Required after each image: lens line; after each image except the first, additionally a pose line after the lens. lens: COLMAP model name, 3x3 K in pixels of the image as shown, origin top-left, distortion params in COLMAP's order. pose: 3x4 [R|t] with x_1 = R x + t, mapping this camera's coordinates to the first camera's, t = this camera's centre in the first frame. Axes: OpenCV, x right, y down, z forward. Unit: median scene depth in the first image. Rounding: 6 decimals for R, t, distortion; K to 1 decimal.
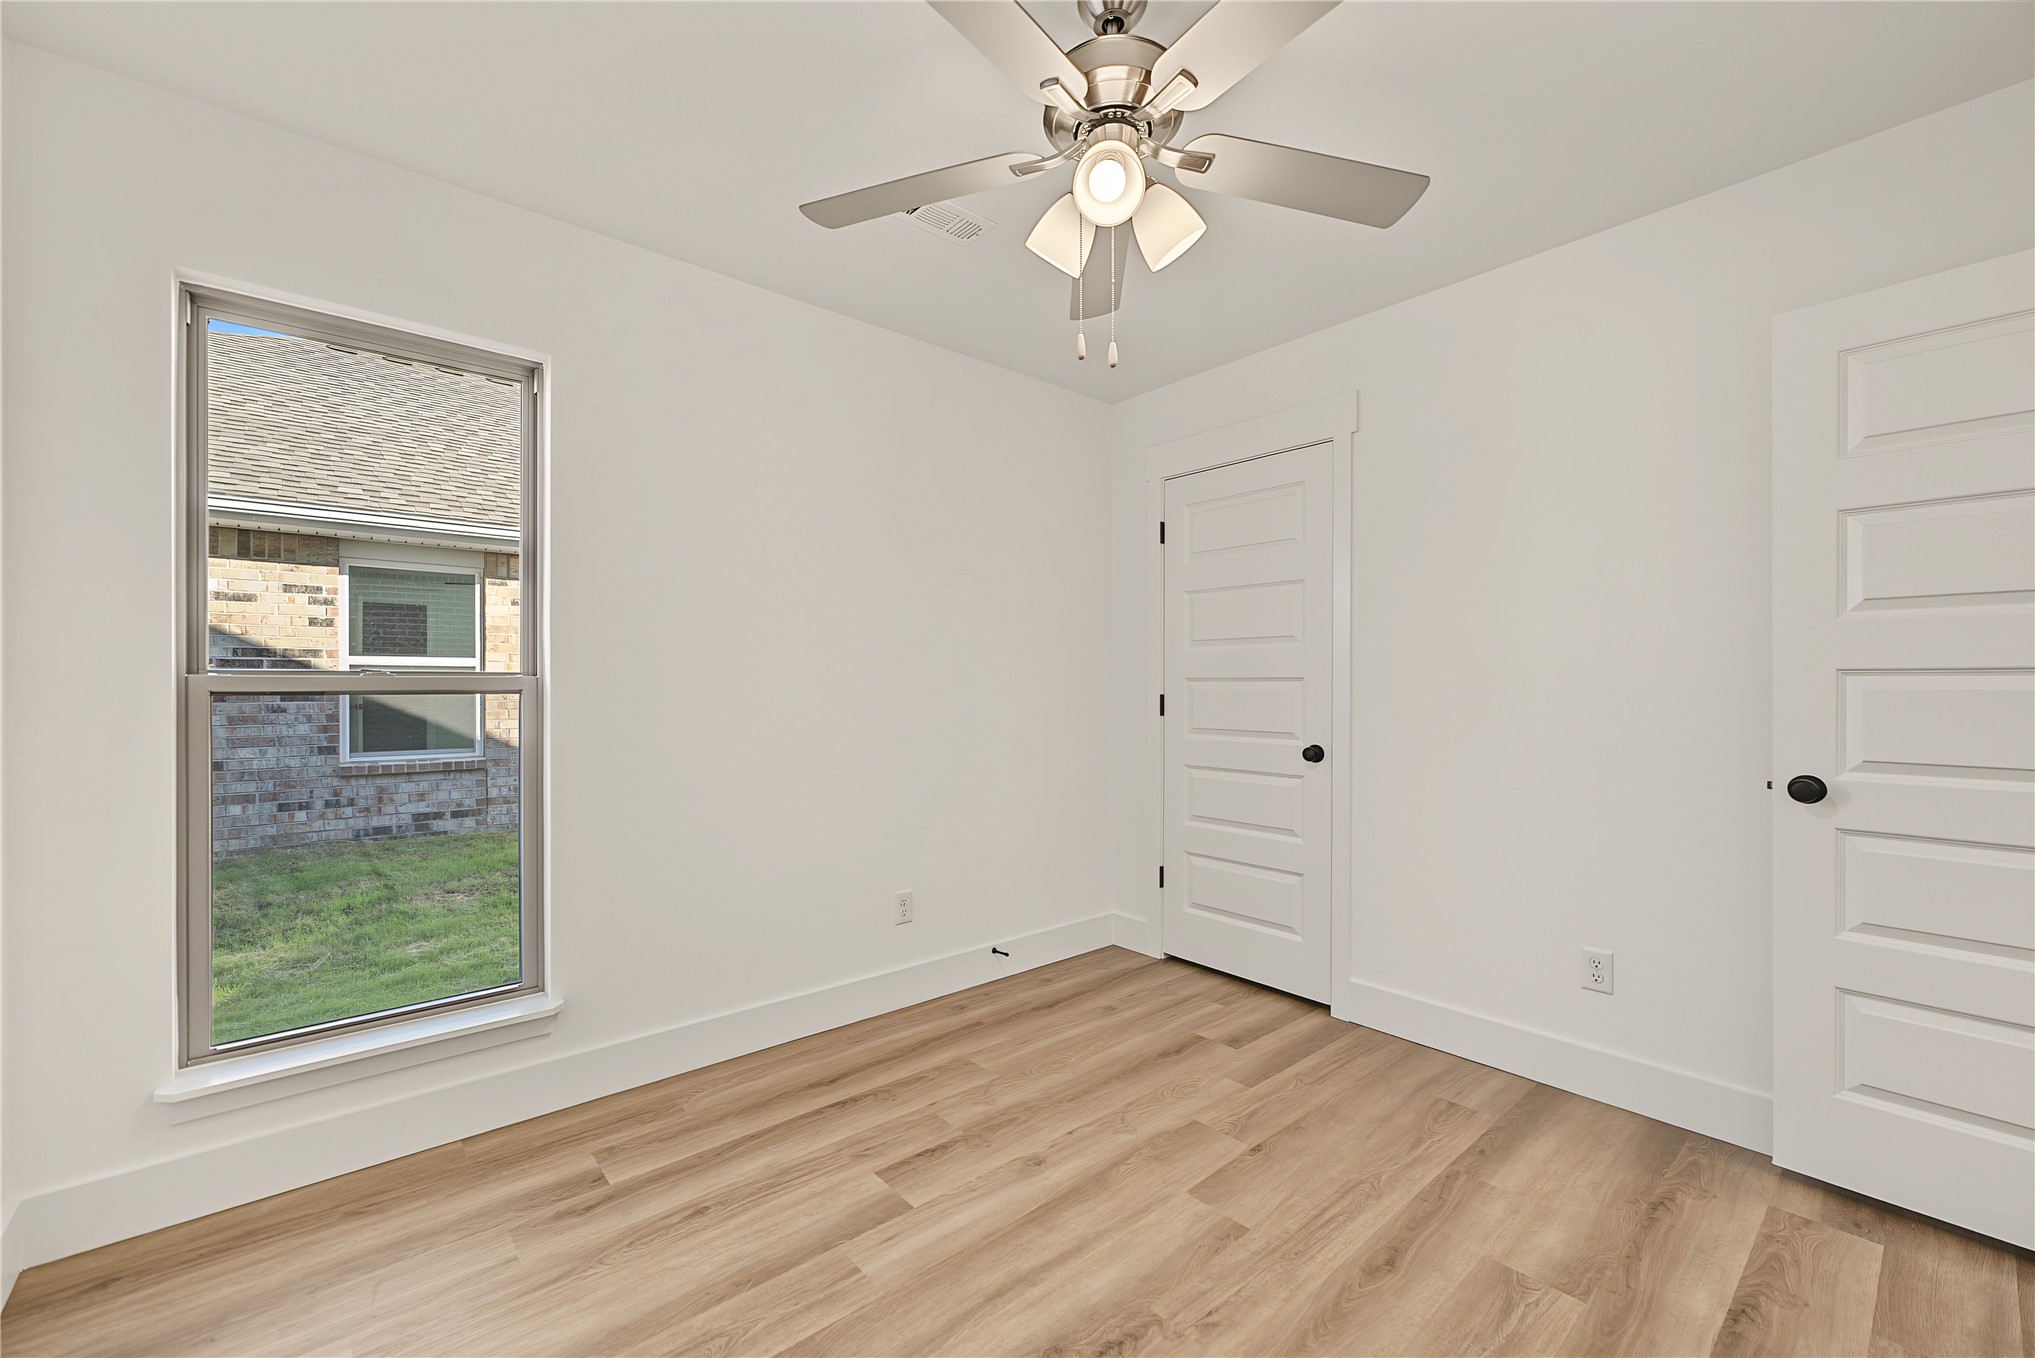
lens RADIAL K [[825.5, 0, 1012.9], [0, 825.5, 684.1], [0, 0, 1]] dist [0.003642, 0.000148]
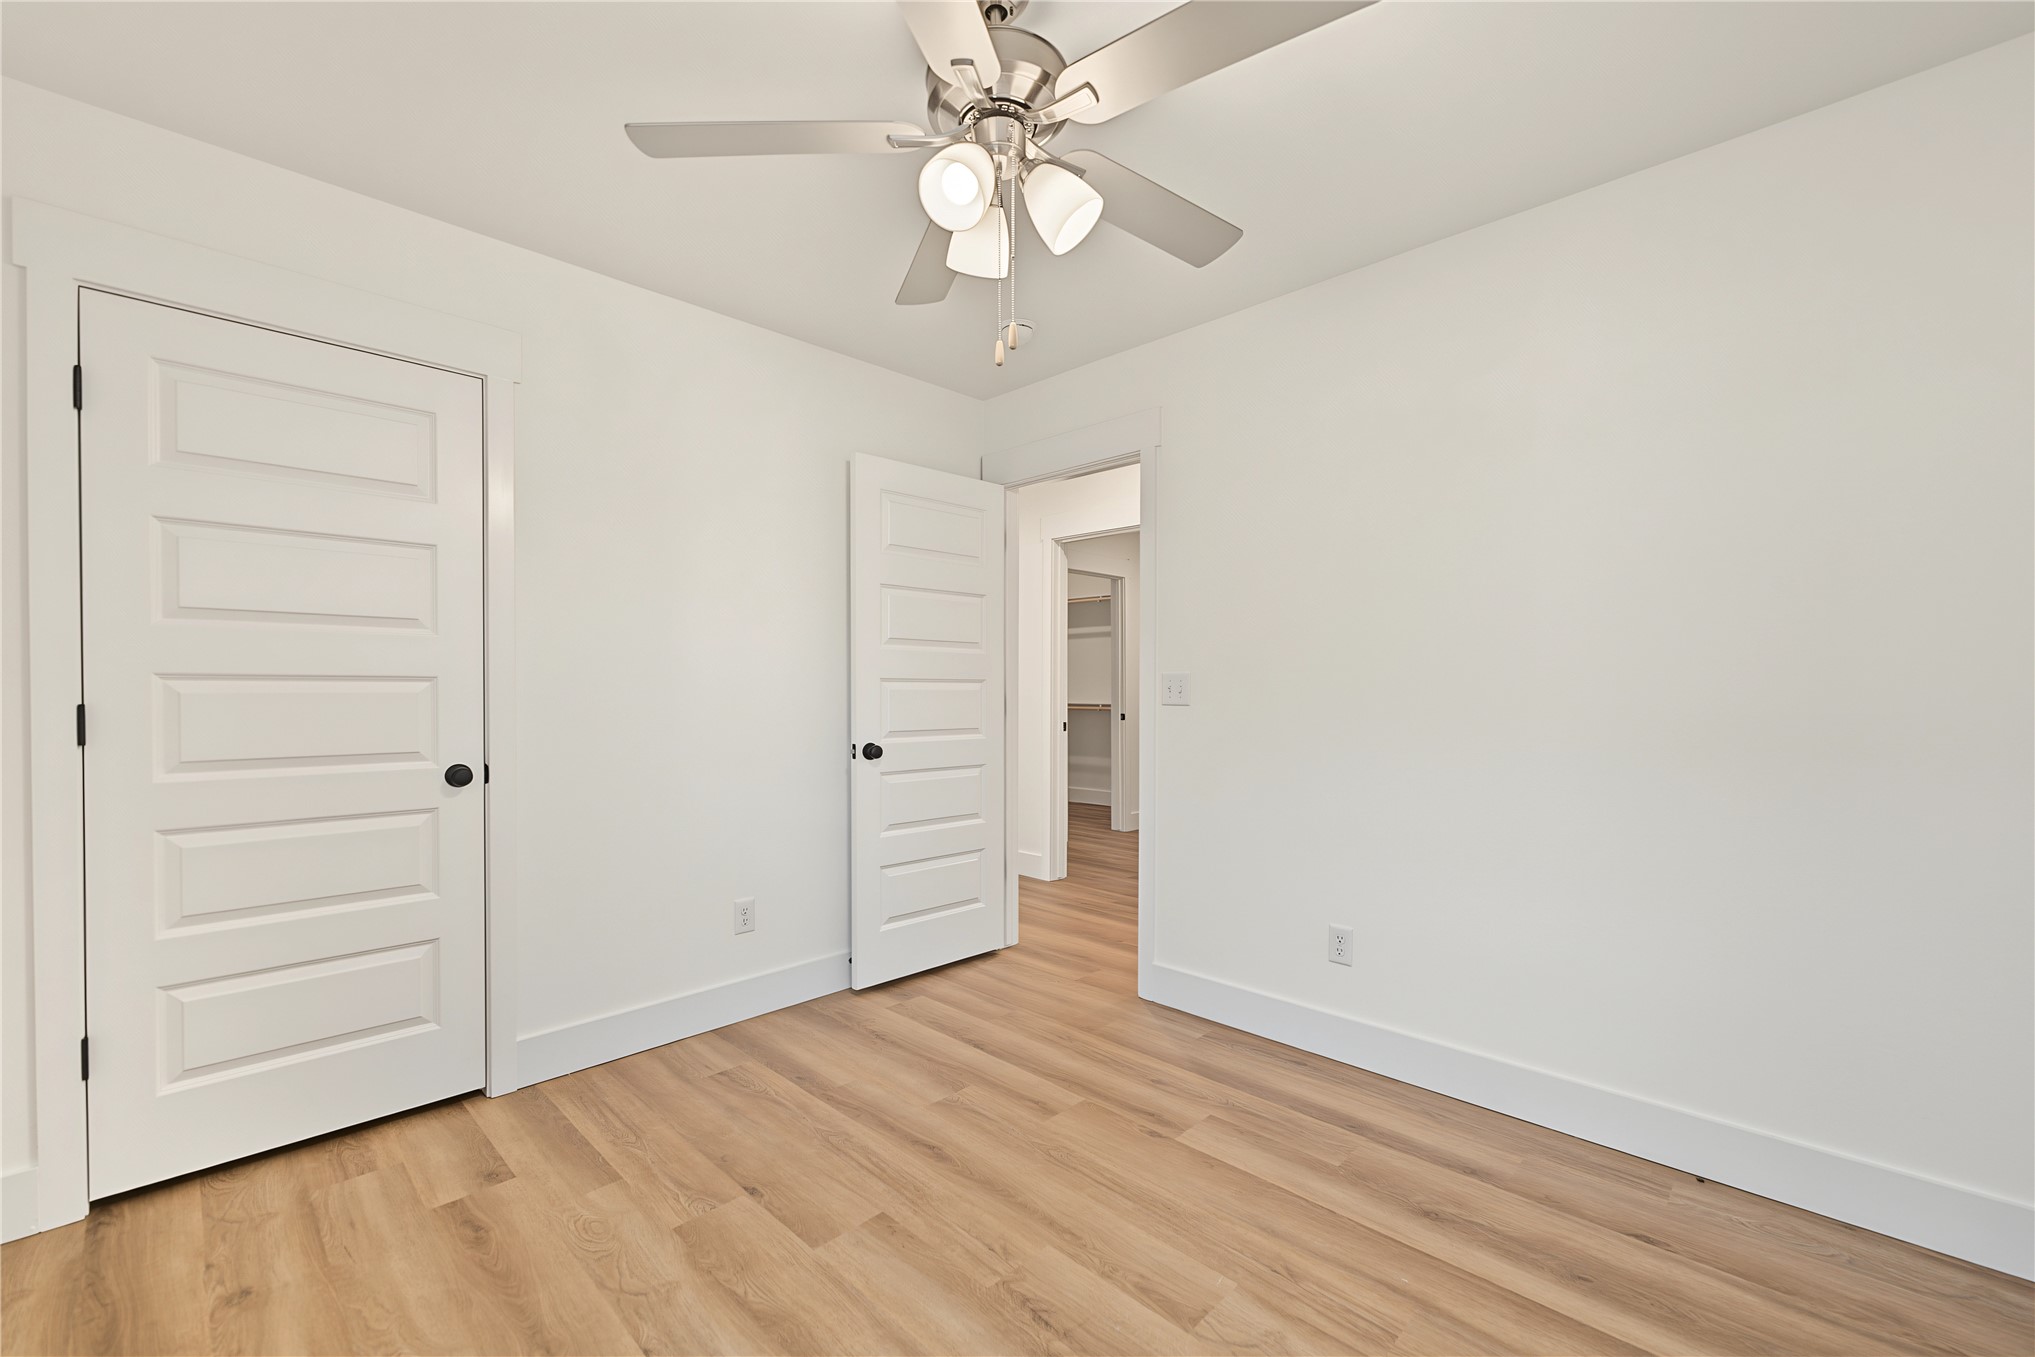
lens RADIAL K [[829.8, 0, 1016.2], [0, 829.8, 690.8], [0, 0, 1]] dist [0.000910, -0.000007]
pose [[-0.083173, -0.001899, 0.996533, -0.585617], [-0.002405, 0.999996, 0.001705, 0.002686], [-0.996532, -0.002254, -0.083177, 0.706205]]
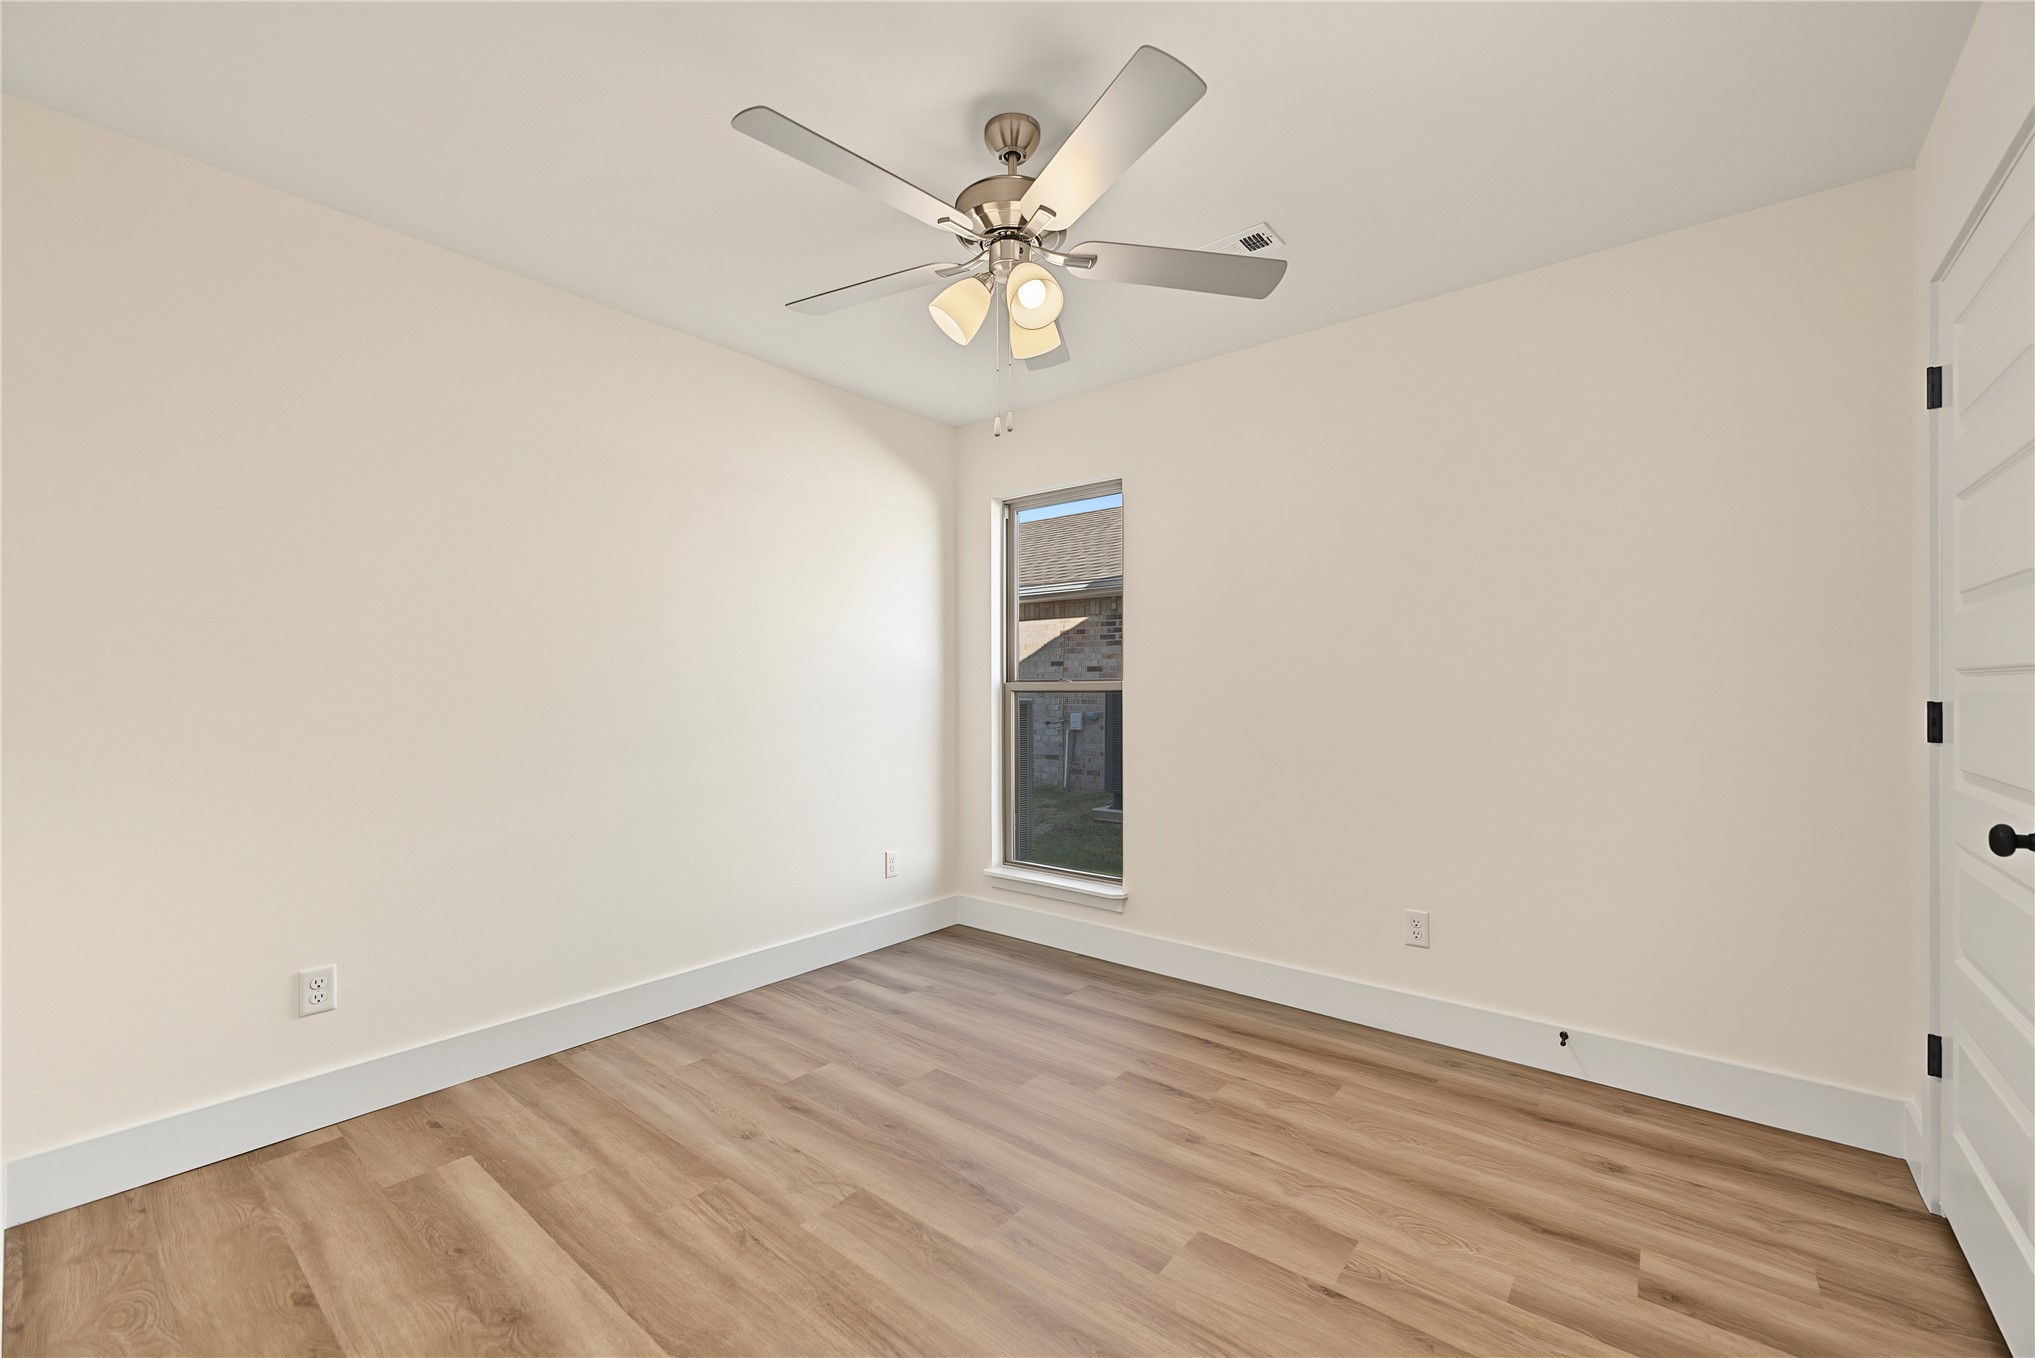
lens RADIAL K [[825.5, 0, 1012.9], [0, 825.5, 684.1], [0, 0, 1]] dist [0.003642, 0.000148]
pose [[0.172563, -0.005784, -0.984982, 0.898670], [0.002943, 0.999981, -0.005356, 0.004376], [0.984994, -0.001974, 0.172576, 0.523284]]
